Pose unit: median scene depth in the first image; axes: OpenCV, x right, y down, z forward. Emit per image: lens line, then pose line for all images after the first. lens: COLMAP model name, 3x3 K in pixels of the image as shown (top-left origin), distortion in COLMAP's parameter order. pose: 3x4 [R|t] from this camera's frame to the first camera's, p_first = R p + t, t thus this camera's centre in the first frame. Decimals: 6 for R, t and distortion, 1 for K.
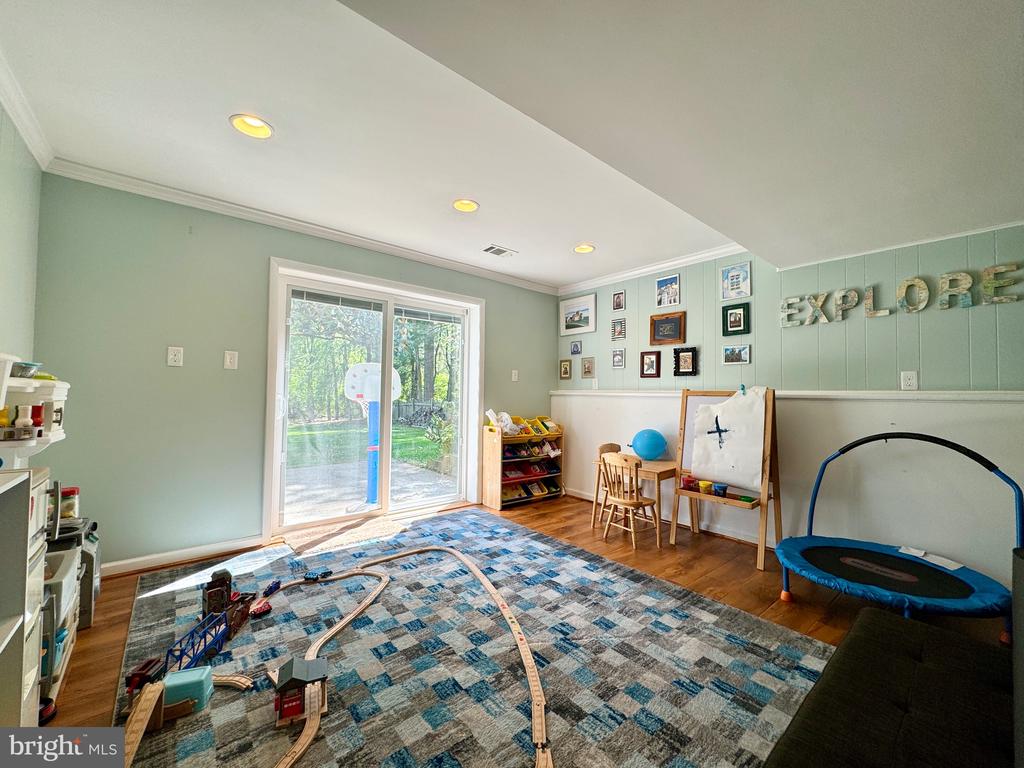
lens RADIAL K [[409.0, 0, 511.2], [0, 409.0, 382.5], [0, 0, 1]] dist [-0.001433, -0.000371]
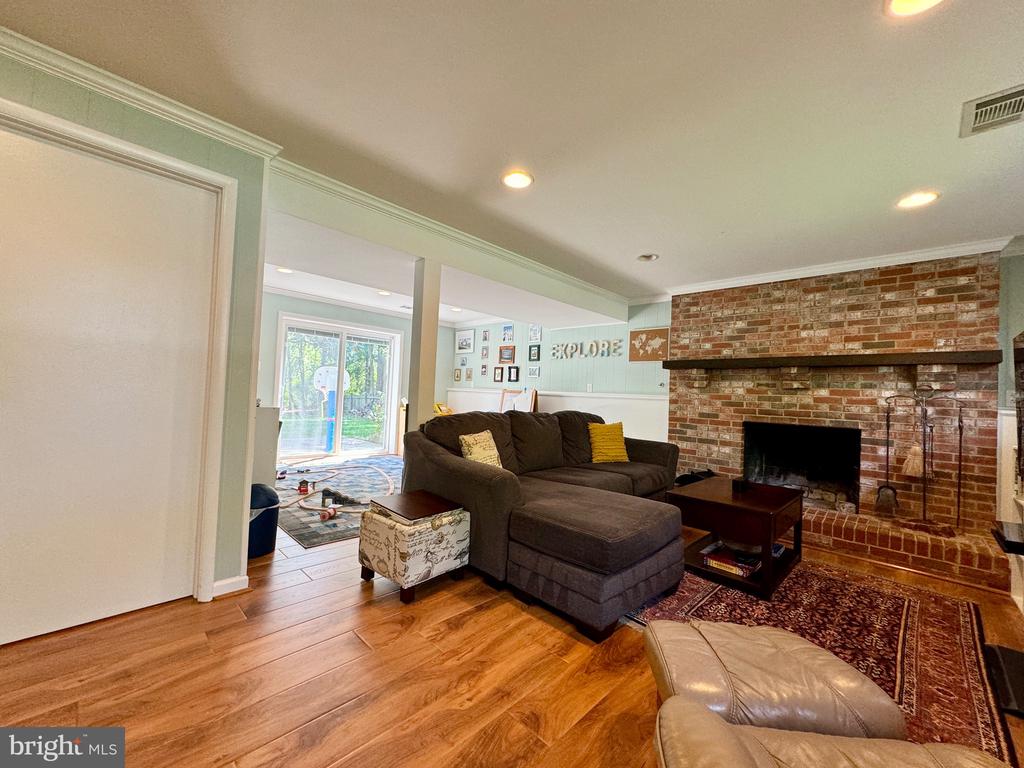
lens RADIAL K [[409.0, 0, 513.0], [0, 409.0, 384.3], [0, 0, 1]] dist [-0.001433, -0.000371]
pose [[0.994143, 0.036003, 0.101895, 0.243007], [-0.036804, 0.999305, 0.005986, -0.016532], [-0.101609, -0.009701, 0.994777, -0.787353]]
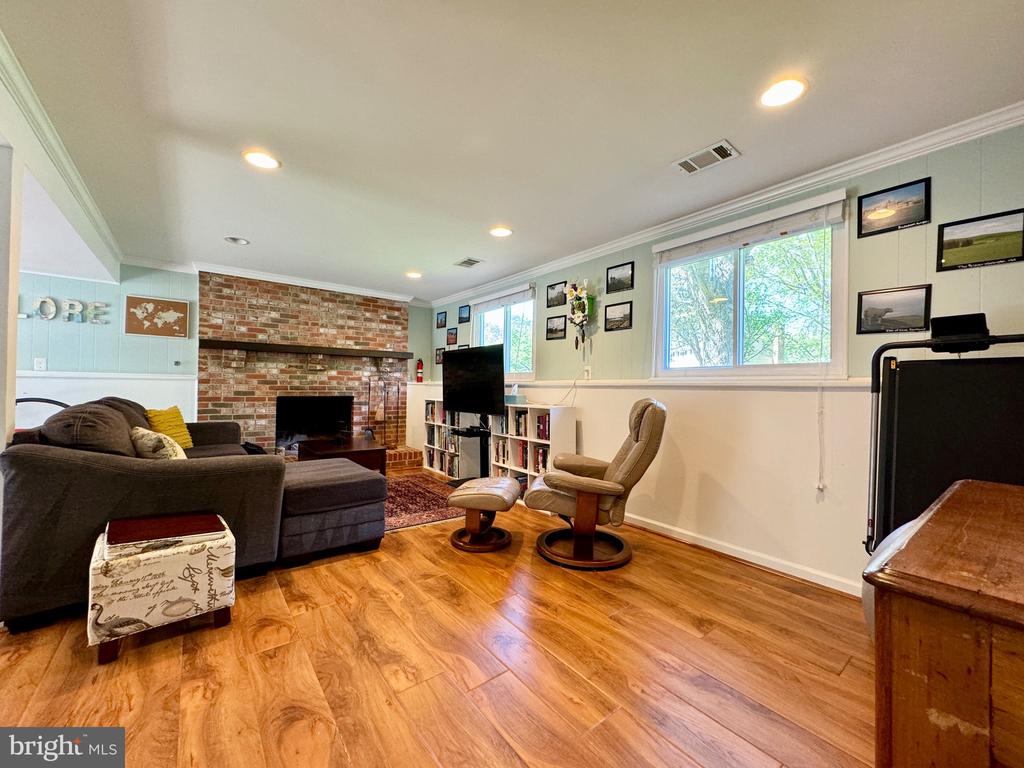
lens RADIAL K [[409.0, 0, 510.7], [0, 409.0, 384.6], [0, 0, 1]] dist [-0.001433, -0.000371]
pose [[0.037467, -0.002216, 0.999295, -0.325177], [-0.046370, 0.998917, 0.003954, -0.011555], [-0.998221, -0.046485, 0.037323, -0.555635]]
